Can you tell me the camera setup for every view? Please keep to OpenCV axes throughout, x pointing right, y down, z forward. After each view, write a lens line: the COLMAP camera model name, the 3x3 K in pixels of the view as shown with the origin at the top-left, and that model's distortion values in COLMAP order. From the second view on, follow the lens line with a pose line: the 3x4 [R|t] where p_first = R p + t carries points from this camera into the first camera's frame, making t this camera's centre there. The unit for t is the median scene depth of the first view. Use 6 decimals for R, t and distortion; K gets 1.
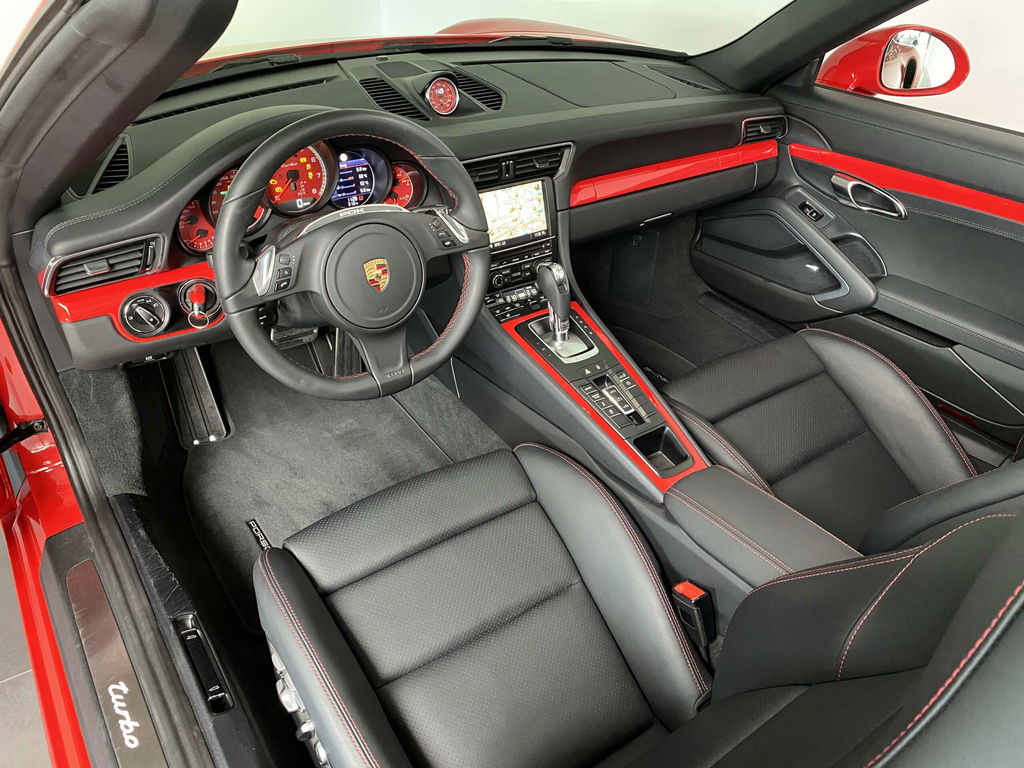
lens RADIAL K [[784.1, 0, 512.0], [0, 784.1, 384.0], [0, 0, 1]] dist [0.056373, -0.072906]
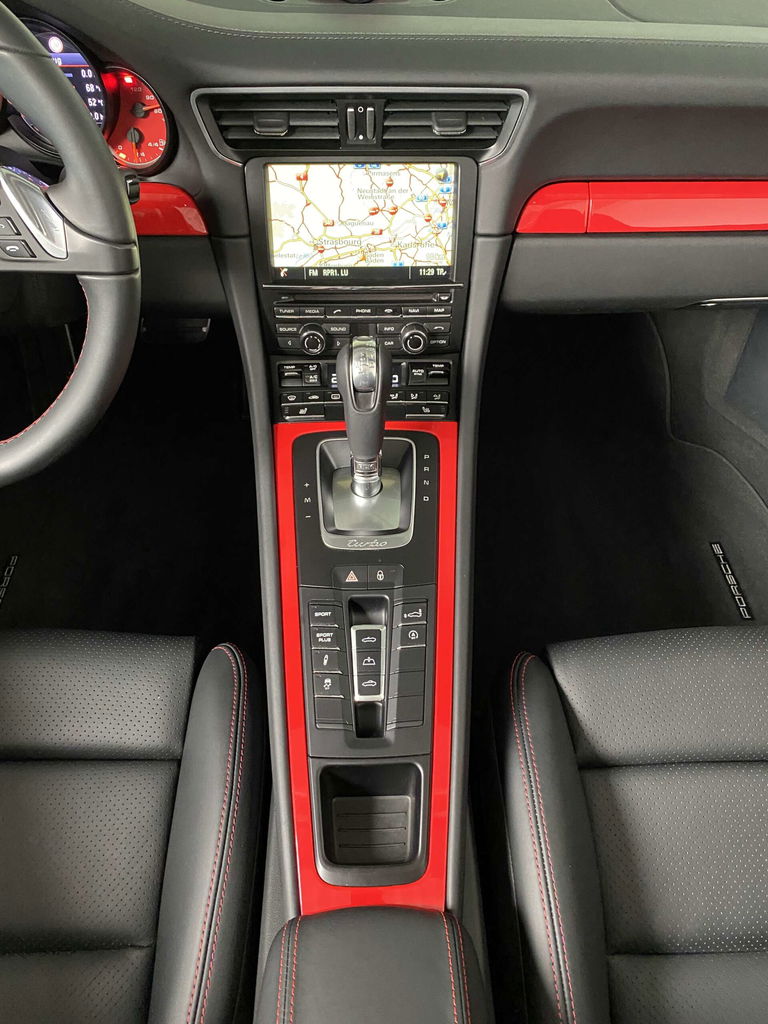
lens RADIAL K [[811.4, 0, 384.0], [0, 811.4, 512.0], [0, 0, 1]] dist [-0.008675, -0.006214]
pose [[0.832181, 0.370403, -0.412646, 0.290735], [-0.288652, 0.924764, 0.247974, -0.175348], [0.473451, -0.087248, 0.876488, 0.537795]]
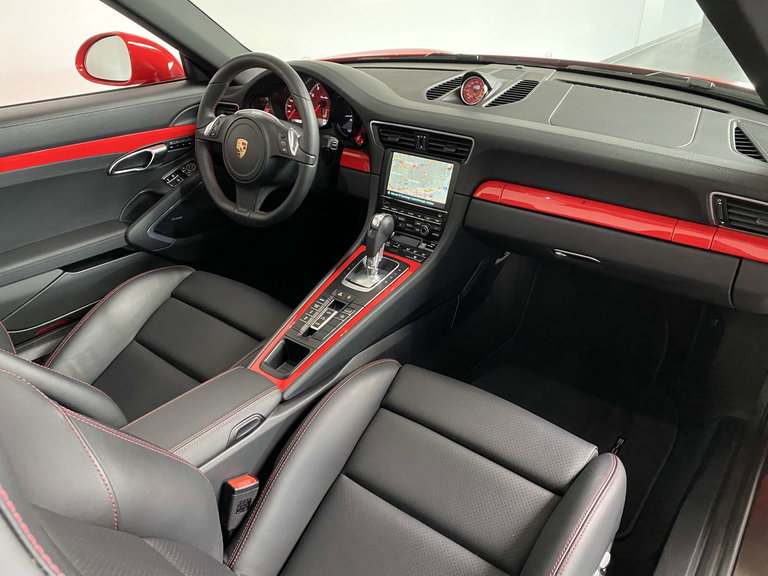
lens RADIAL K [[594.9, 0, 384.0], [0, 594.9, 288.0], [0, 0, 1]] dist [0.061726, -0.091650]
pose [[0.279460, 0.424239, -0.861350, 0.878187], [-0.512592, 0.824475, 0.239770, -0.271321], [0.811881, 0.374515, 0.447870, 0.594409]]
